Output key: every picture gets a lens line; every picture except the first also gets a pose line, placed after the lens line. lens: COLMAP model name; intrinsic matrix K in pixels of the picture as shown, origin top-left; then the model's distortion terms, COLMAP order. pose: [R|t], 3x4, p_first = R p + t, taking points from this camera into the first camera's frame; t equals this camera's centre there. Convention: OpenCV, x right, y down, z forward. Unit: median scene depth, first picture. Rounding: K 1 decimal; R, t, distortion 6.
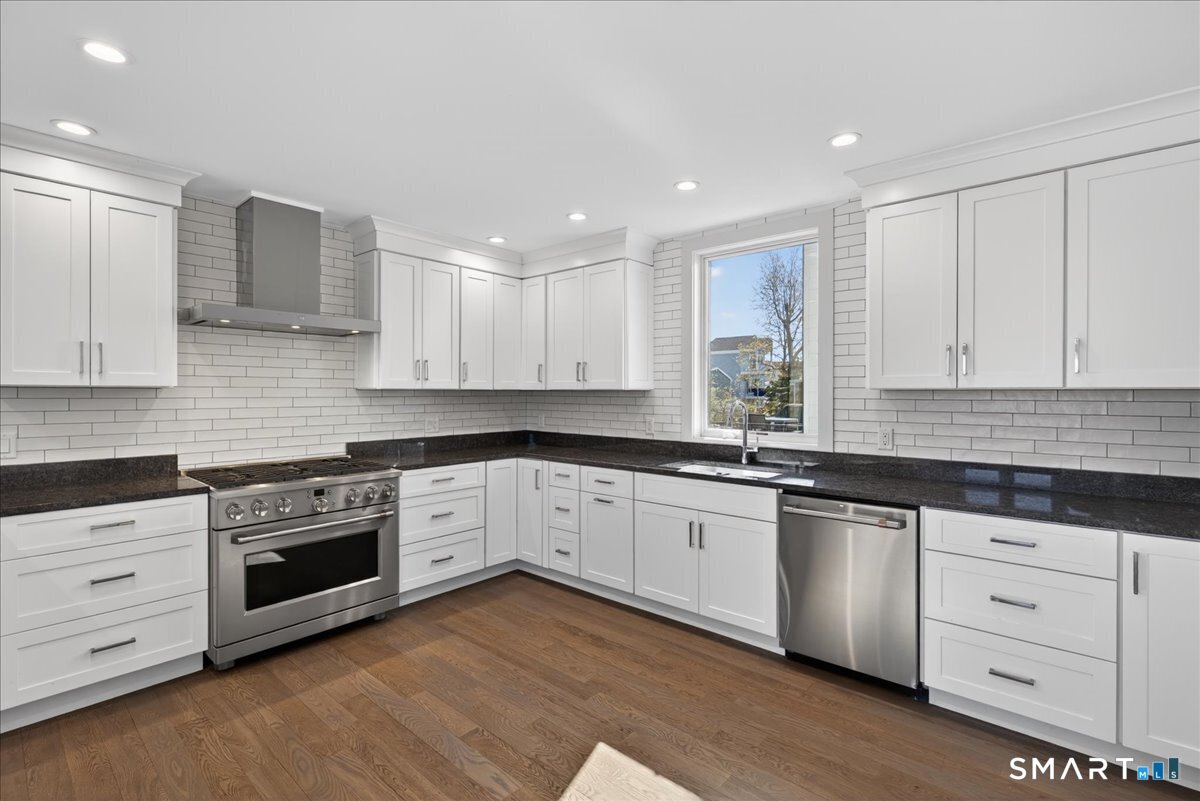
lens RADIAL K [[543.9, 0, 609.9], [0, 543.9, 395.9], [0, 0, 1]] dist [0.004162, 0.001384]
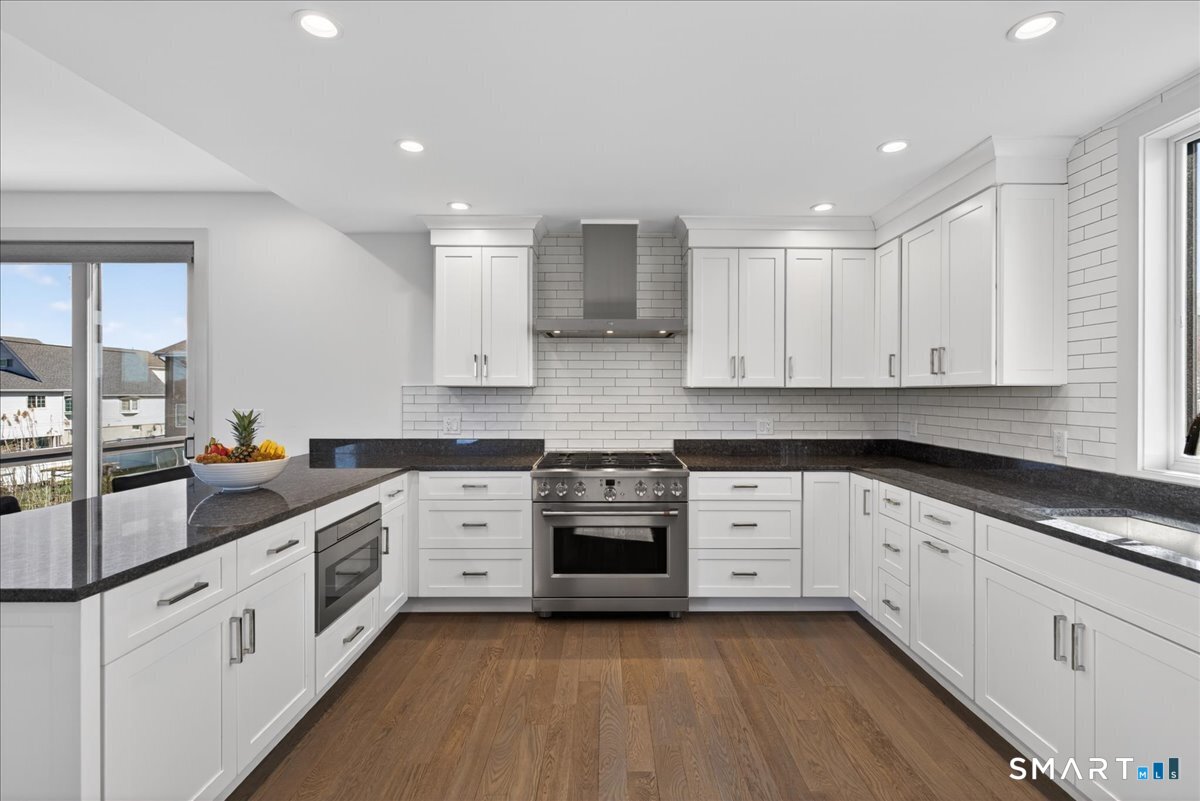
lens RADIAL K [[543.9, 0, 611.8], [0, 543.9, 395.6], [0, 0, 1]] dist [0.004162, 0.001384]
pose [[0.658254, 0.002301, -0.752793, 0.243607], [-0.005609, 0.999983, -0.001848, 0.005379], [0.752775, 0.005439, 0.658255, 0.246282]]
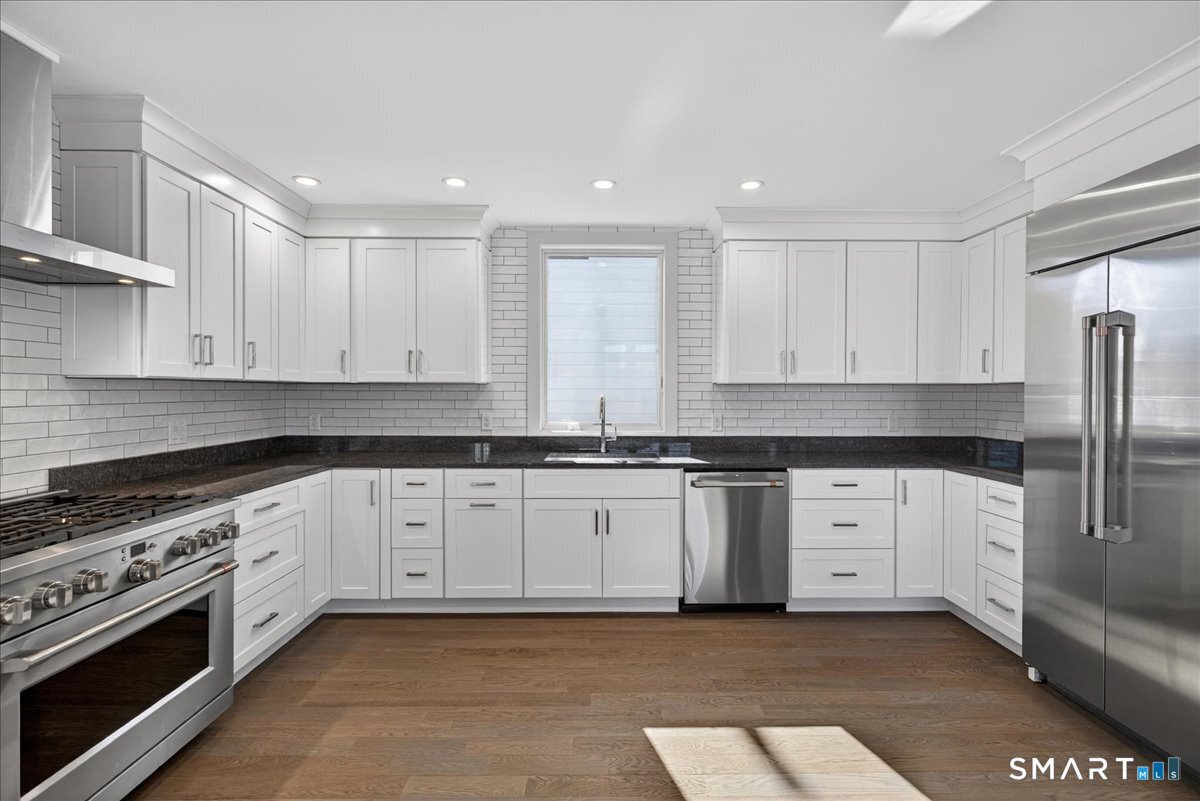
lens RADIAL K [[543.9, 0, 606.4], [0, 543.9, 398.9], [0, 0, 1]] dist [0.004162, 0.001384]
pose [[0.752369, -0.009196, 0.658678, -0.463063], [0.003225, 0.999942, 0.010277, 0.008128], [-0.658734, -0.005608, 0.752355, 0.189140]]
